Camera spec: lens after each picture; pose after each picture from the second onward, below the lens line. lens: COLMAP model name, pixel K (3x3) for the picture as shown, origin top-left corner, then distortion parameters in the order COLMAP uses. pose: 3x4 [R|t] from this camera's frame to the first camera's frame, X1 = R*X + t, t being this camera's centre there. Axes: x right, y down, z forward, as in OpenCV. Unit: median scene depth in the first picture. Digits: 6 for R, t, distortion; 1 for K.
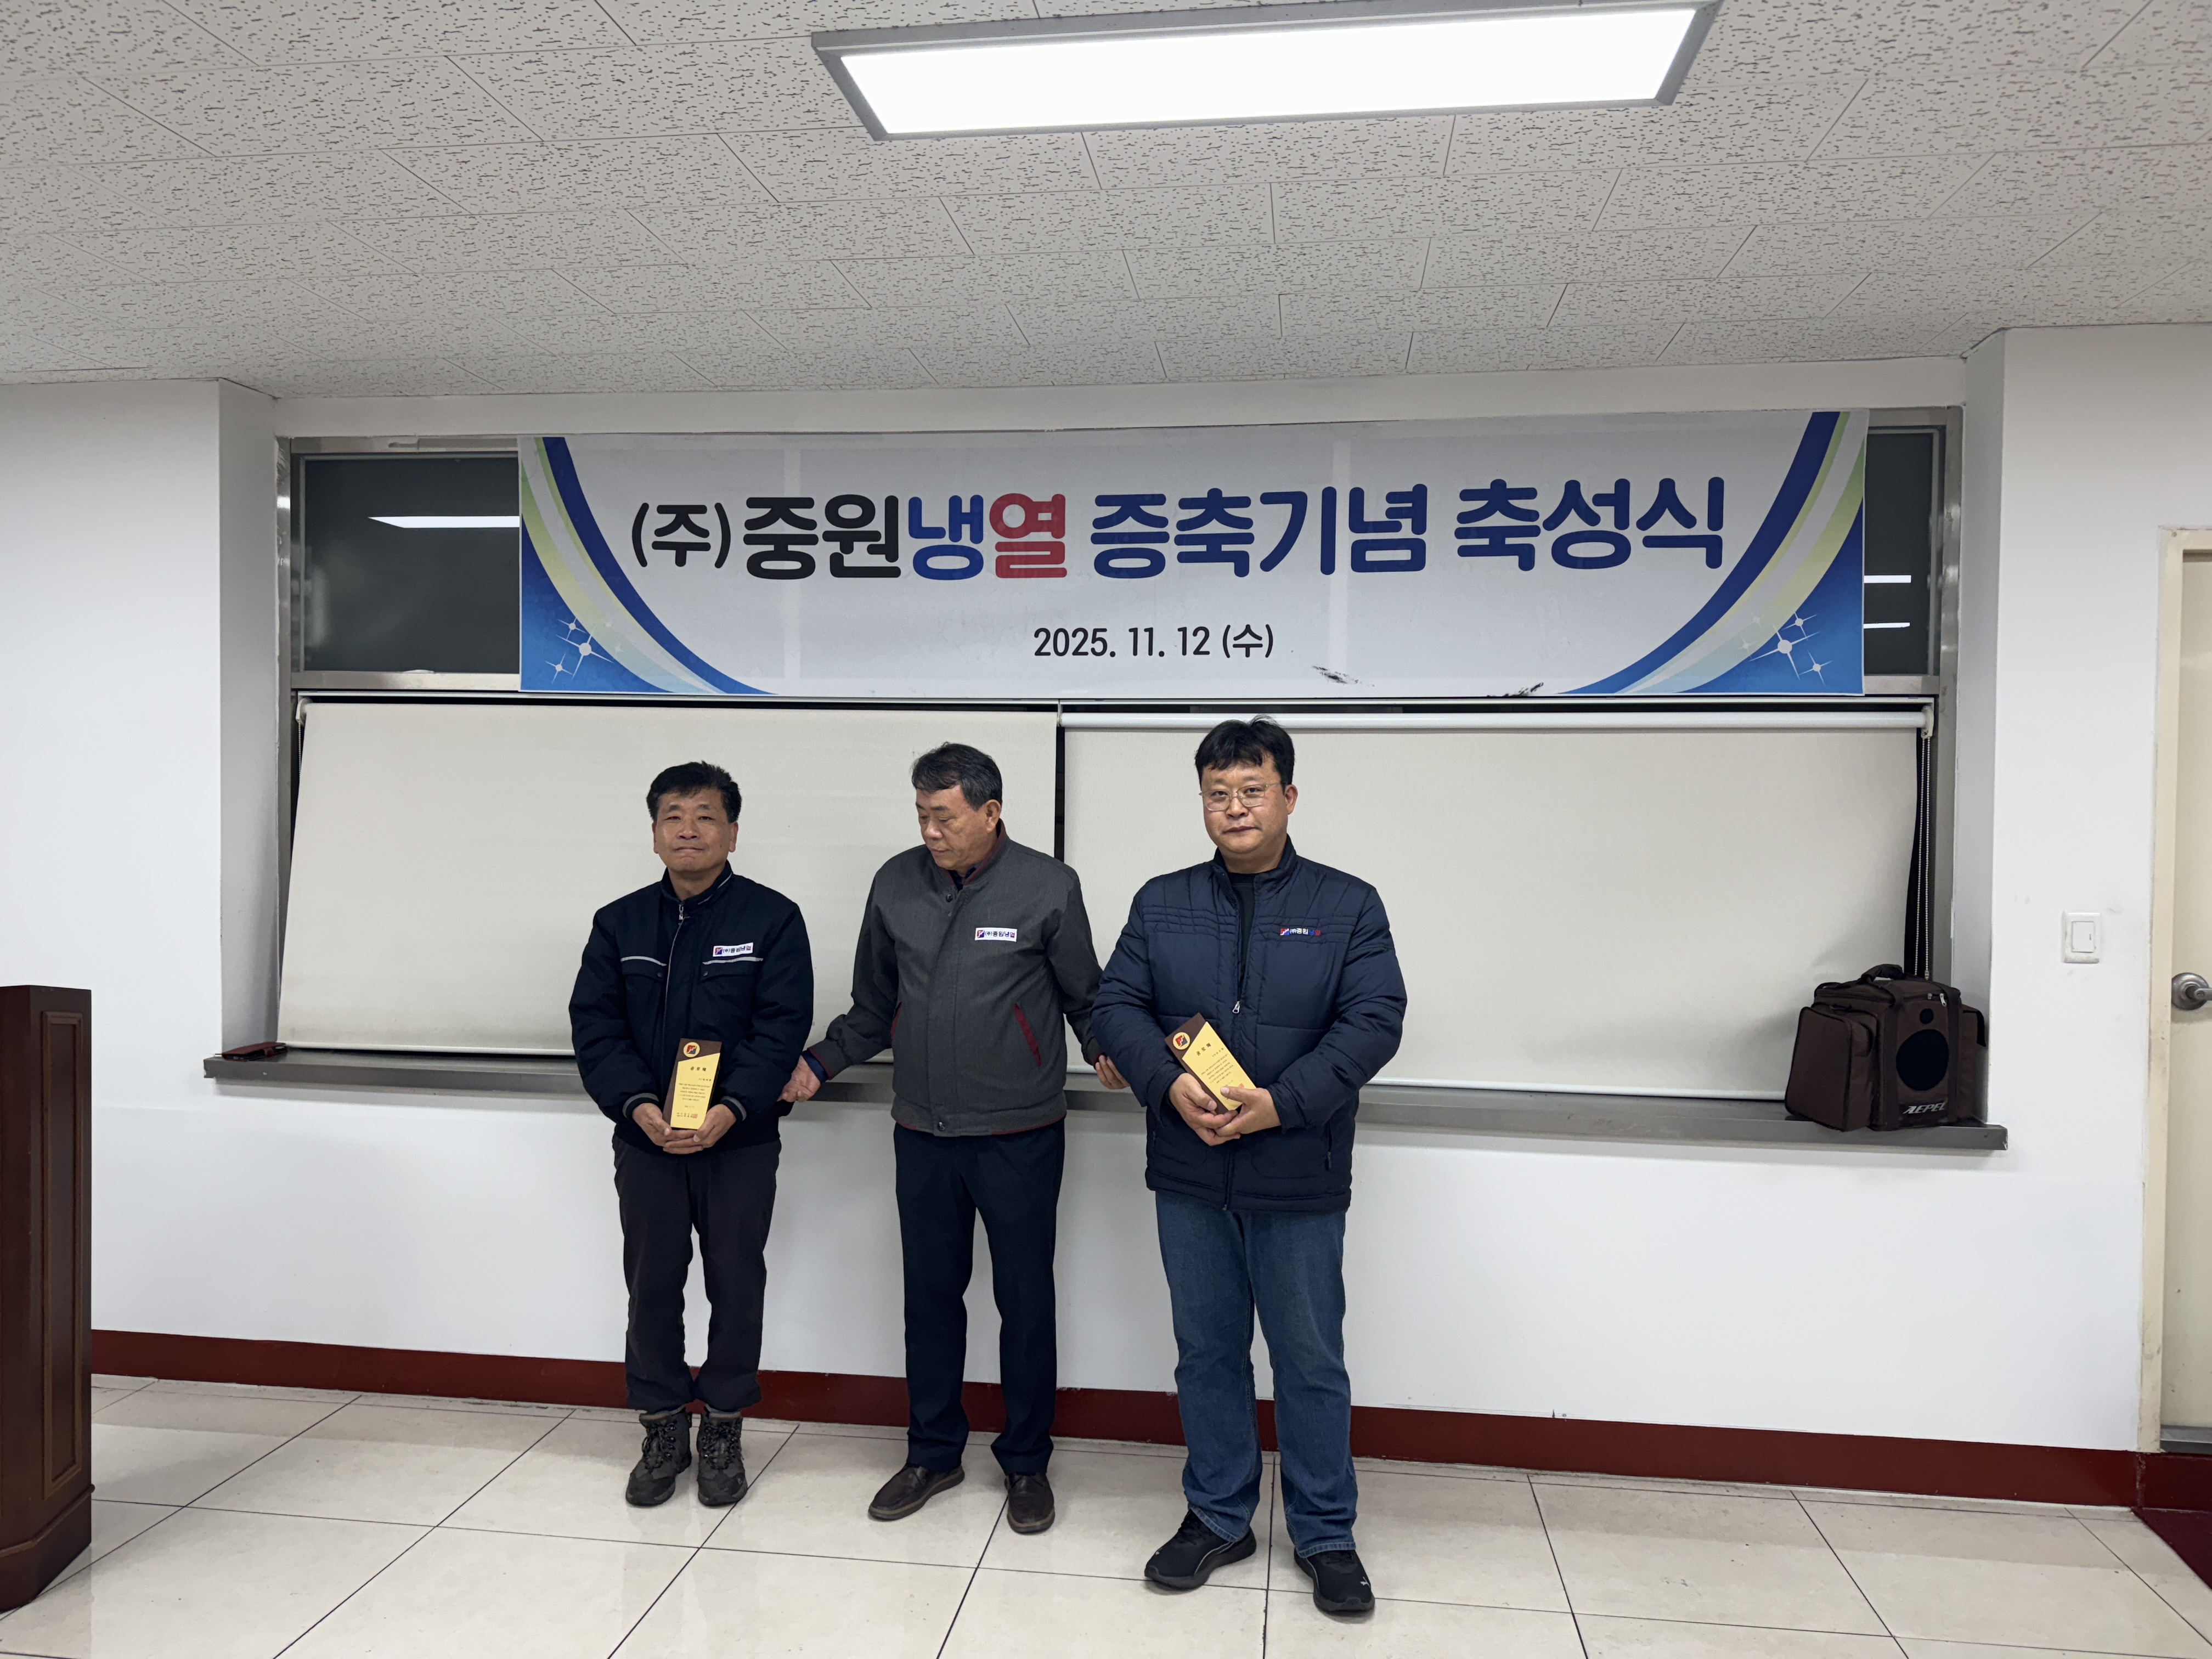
lens RADIAL K [[1529.1, 0, 1095.5], [0, 1529.1, 850.9], [0, 0, 1]] dist [0.143417, -0.142651]
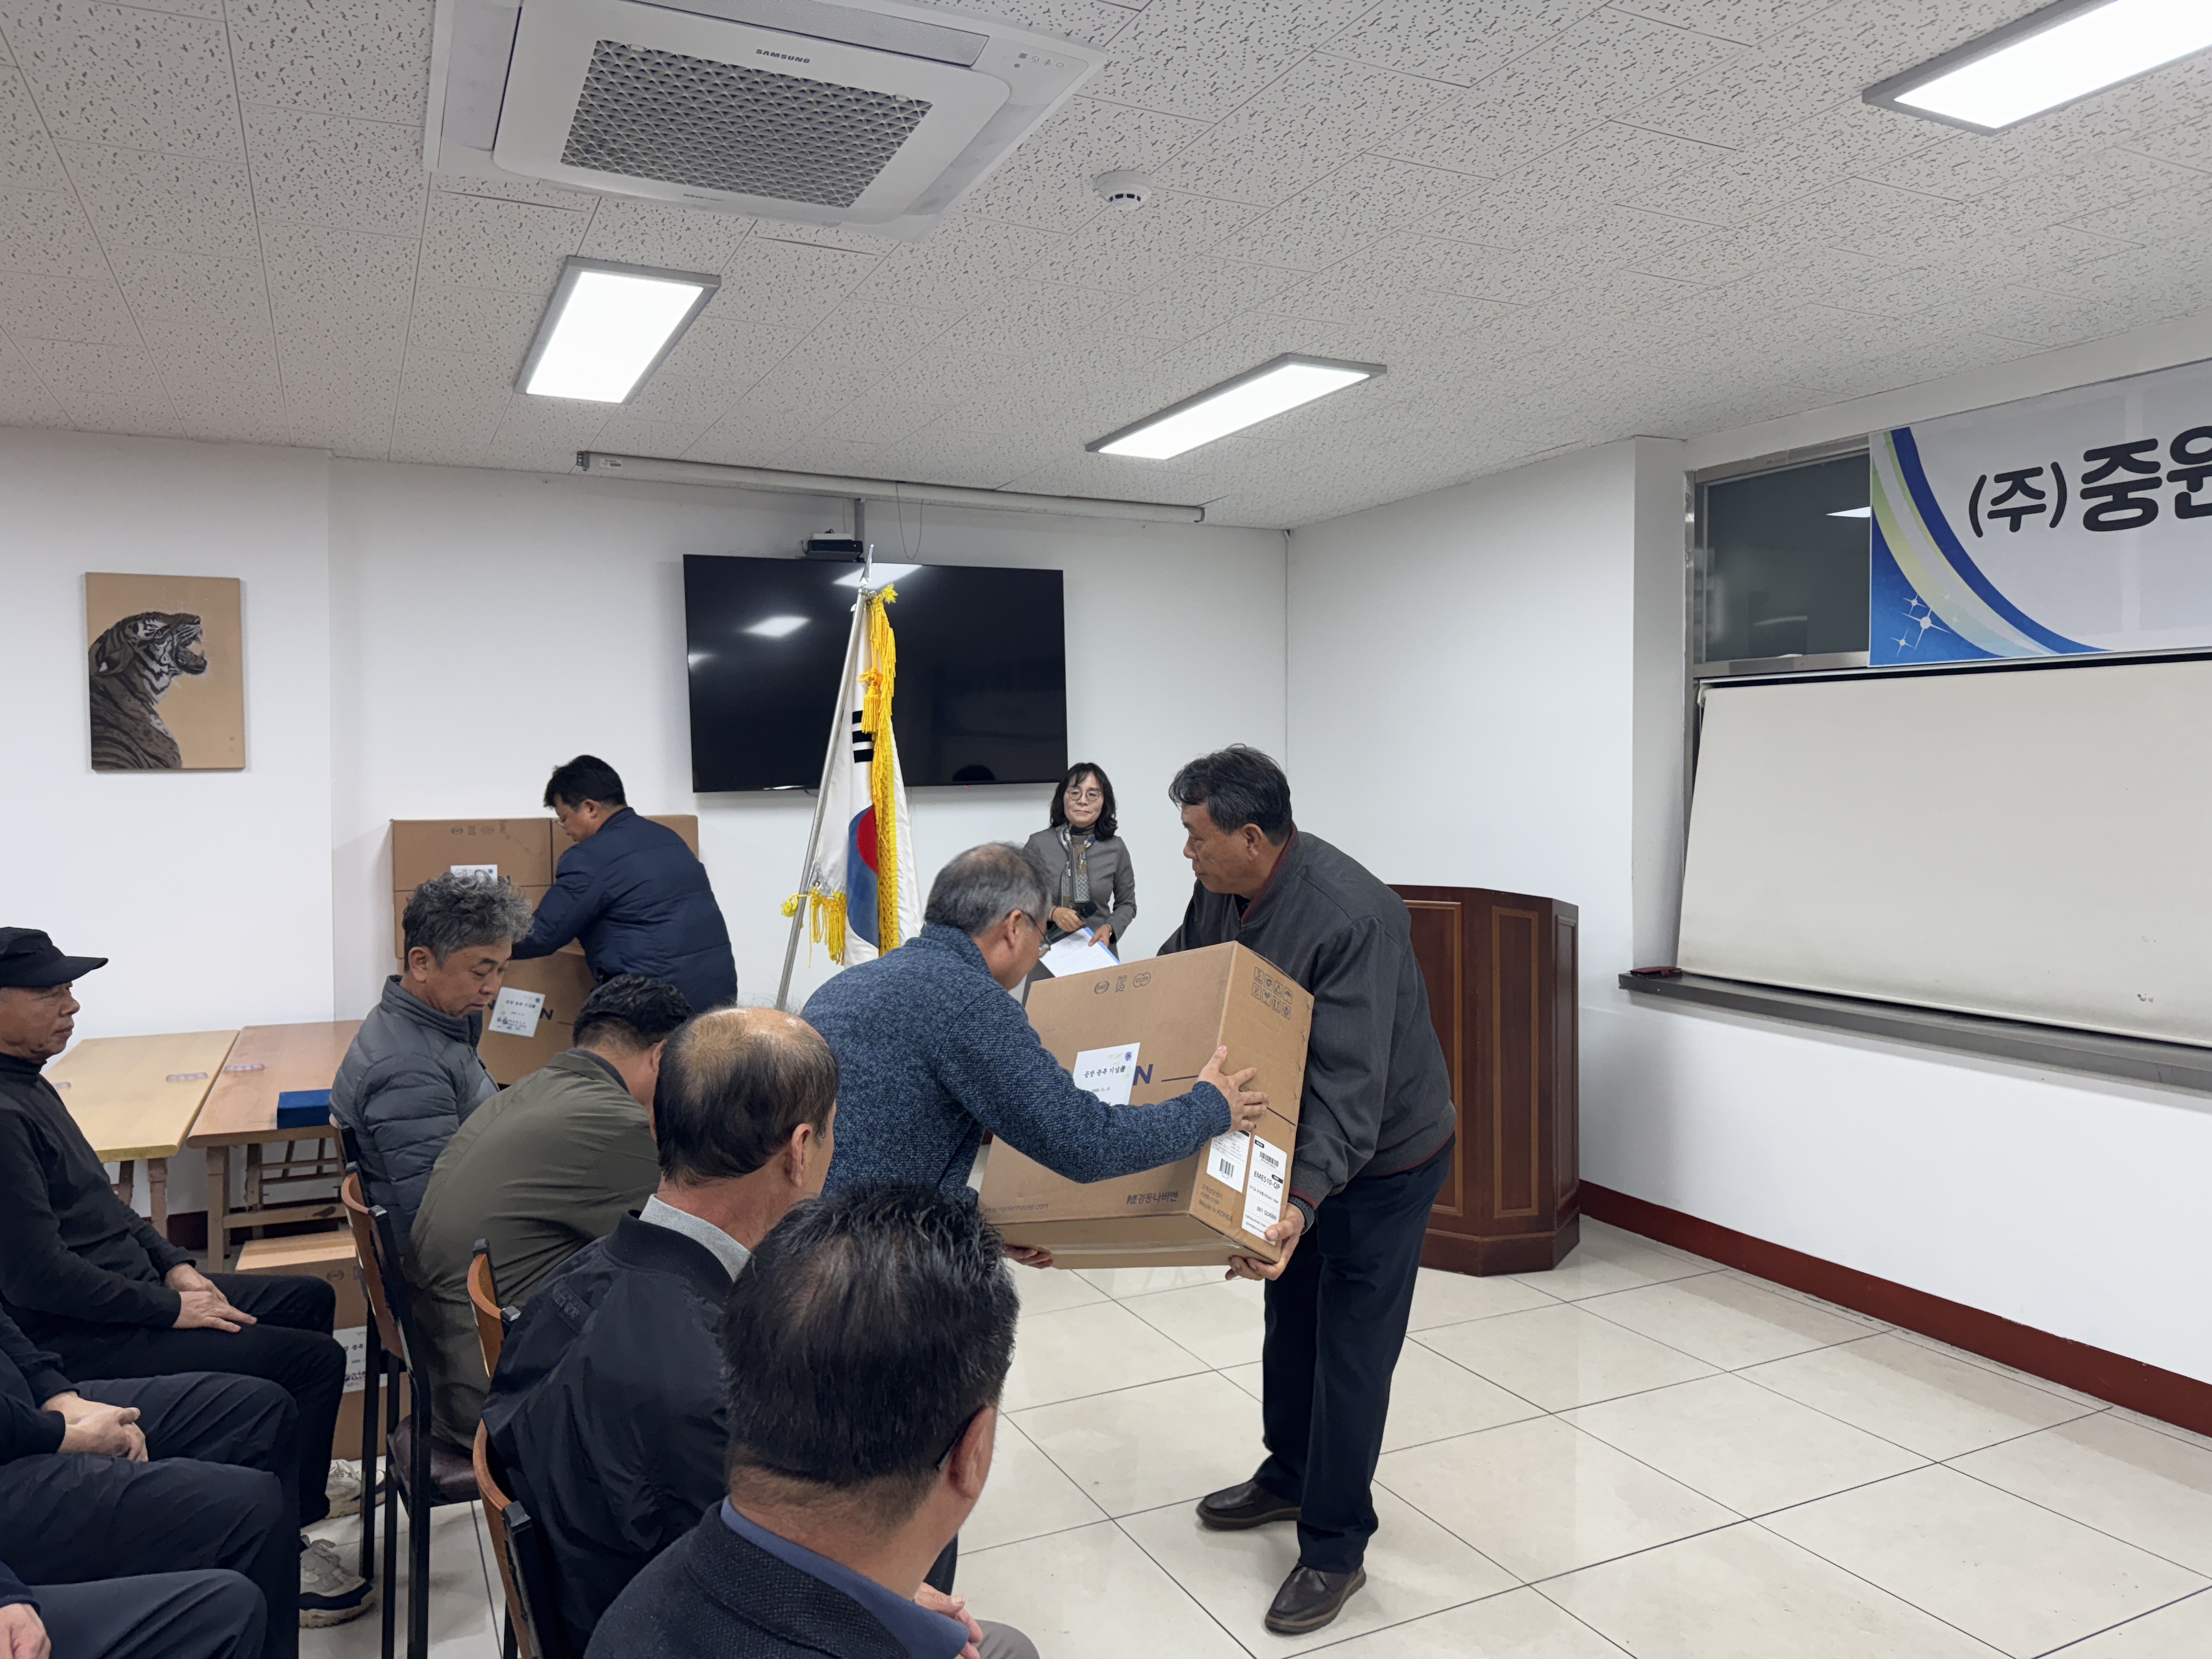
lens RADIAL K [[1573.4, 0, 1121.1], [0, 1573.4, 829.6], [0, 0, 1]] dist [0.001593, -0.000972]
pose [[0.566864, 0.015326, -0.823669, 0.255576], [-0.010903, 0.999879, 0.011100, 0.004936], [0.823739, 0.002688, 0.566962, -0.057935]]
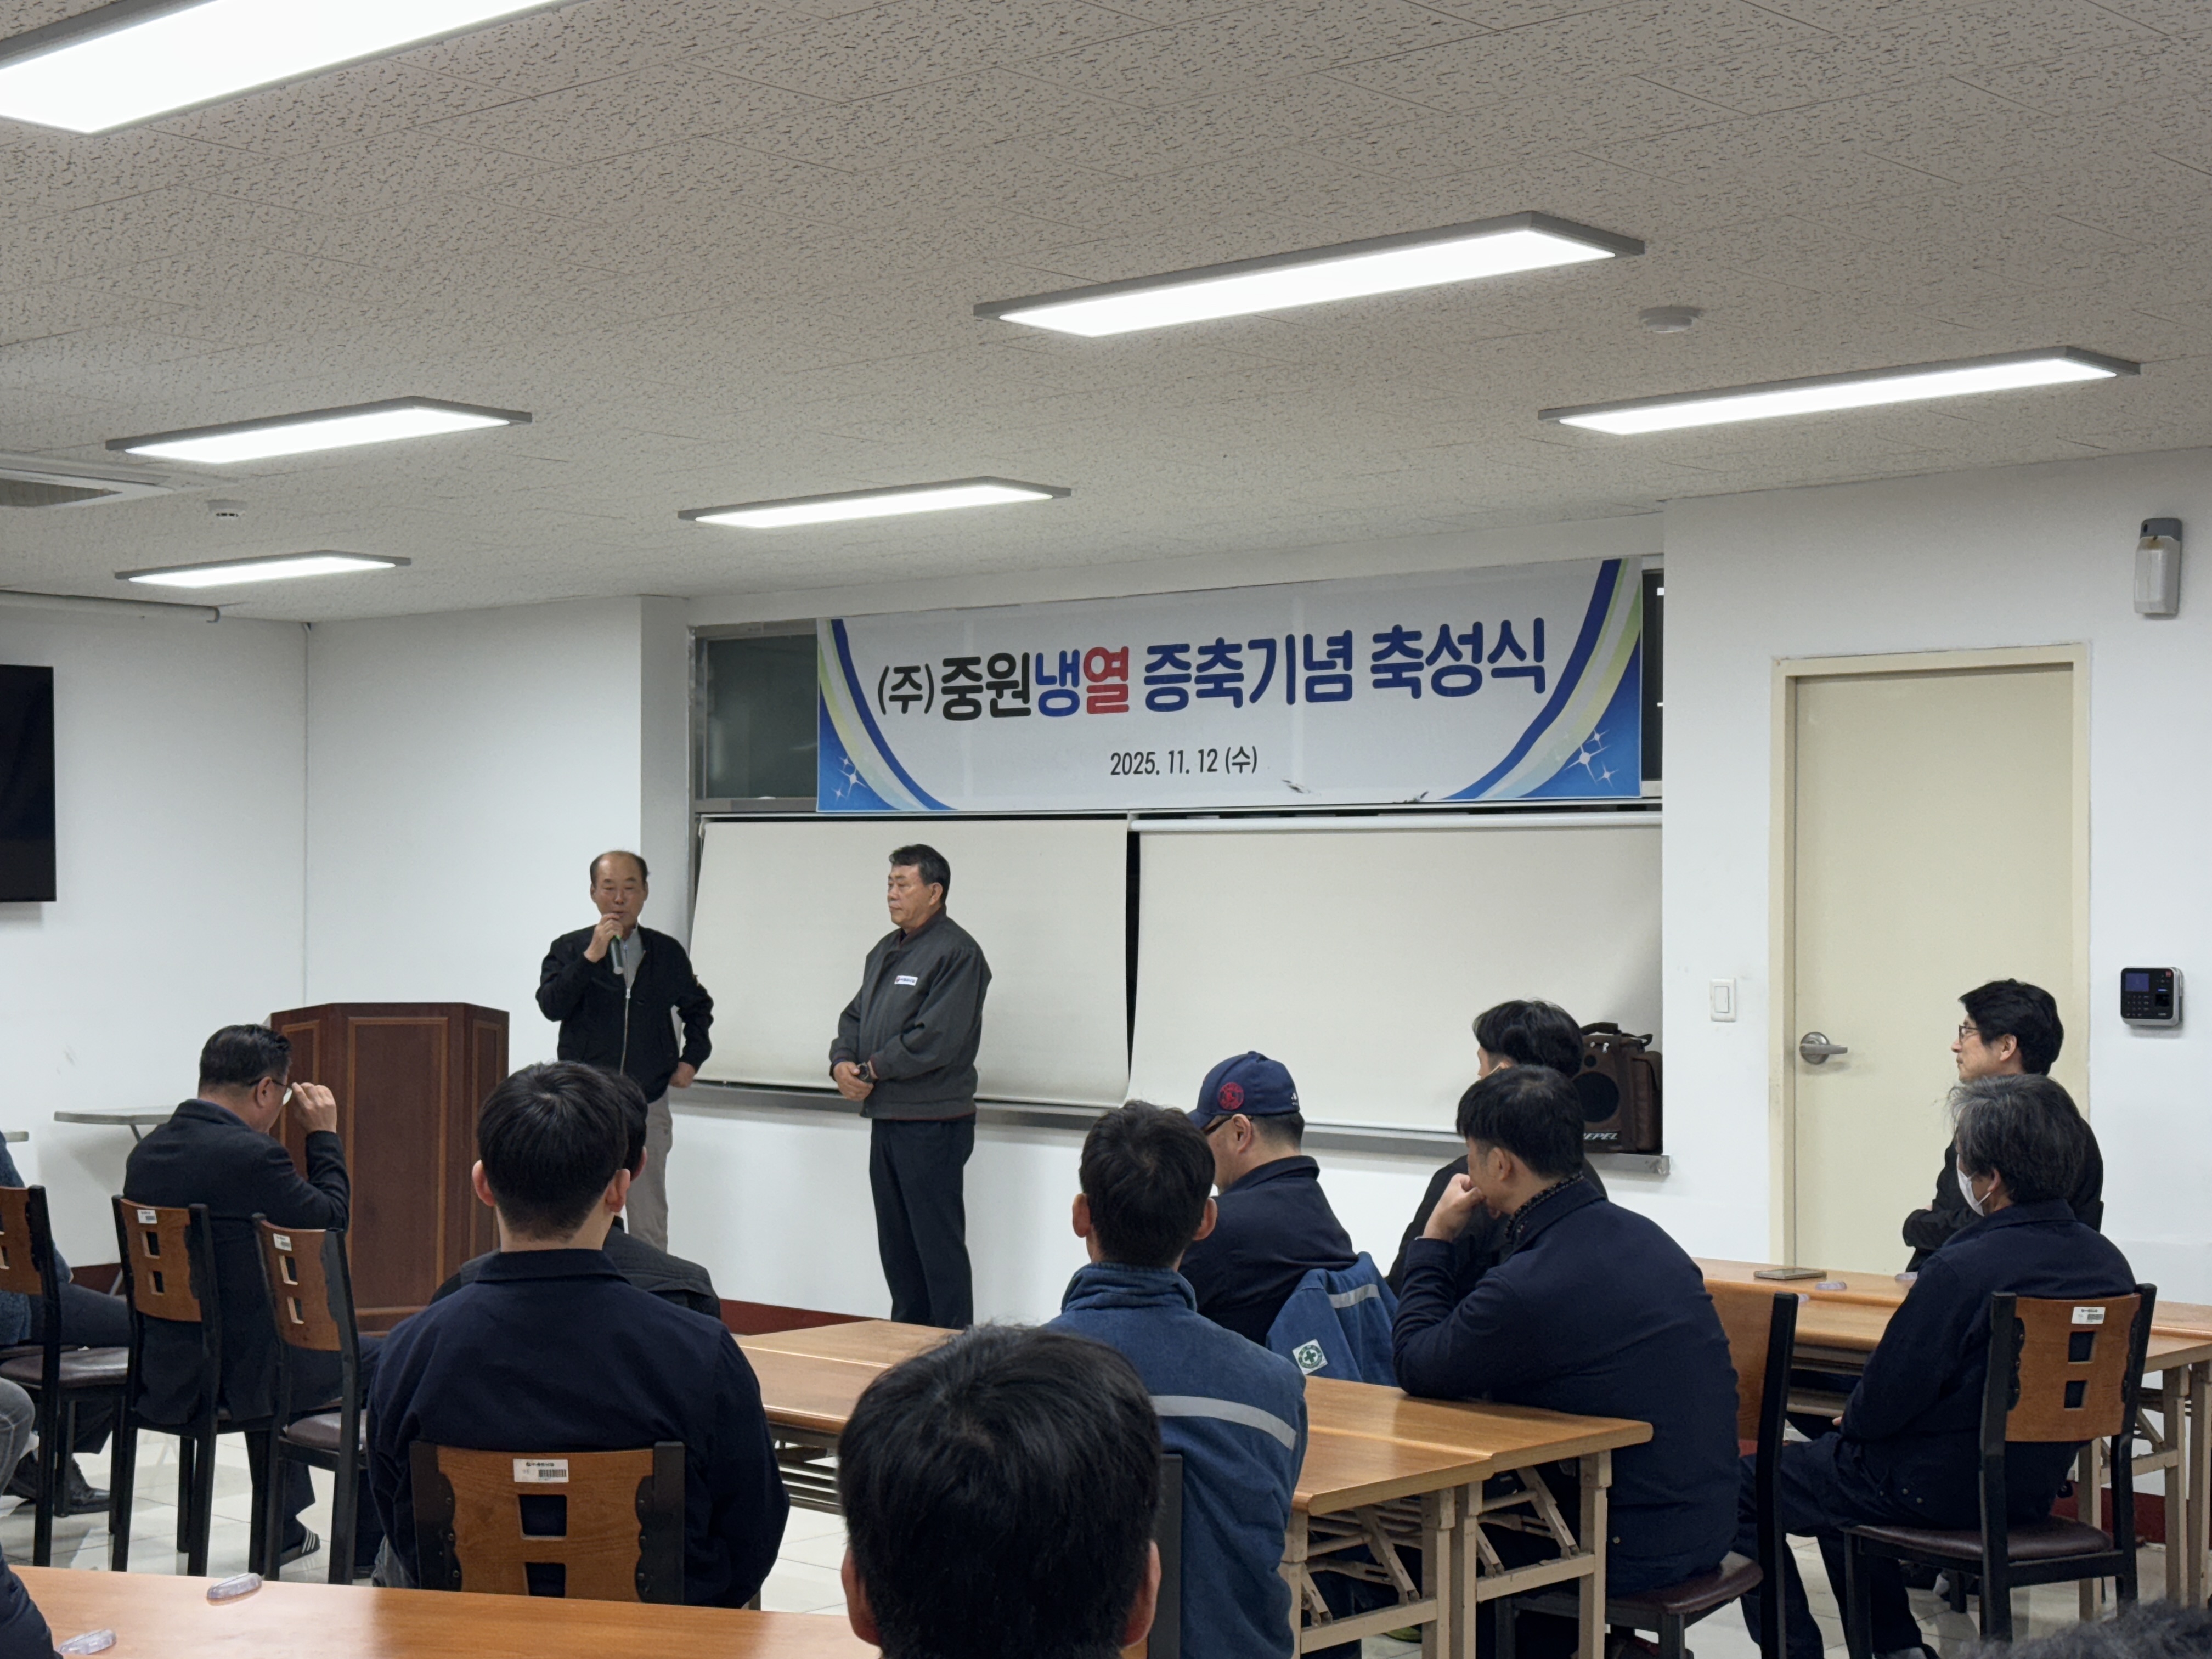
lens RADIAL K [[3252.3, 0, 1063.6], [0, 3252.3, 835.7], [0, 0, 1]] dist [0.160993, 0.004872]
pose [[0.815860, -0.017350, -0.577989, 1.453700], [-0.014295, 0.998639, -0.050155, 0.054397], [0.578072, 0.049182, 0.814502, -1.166711]]
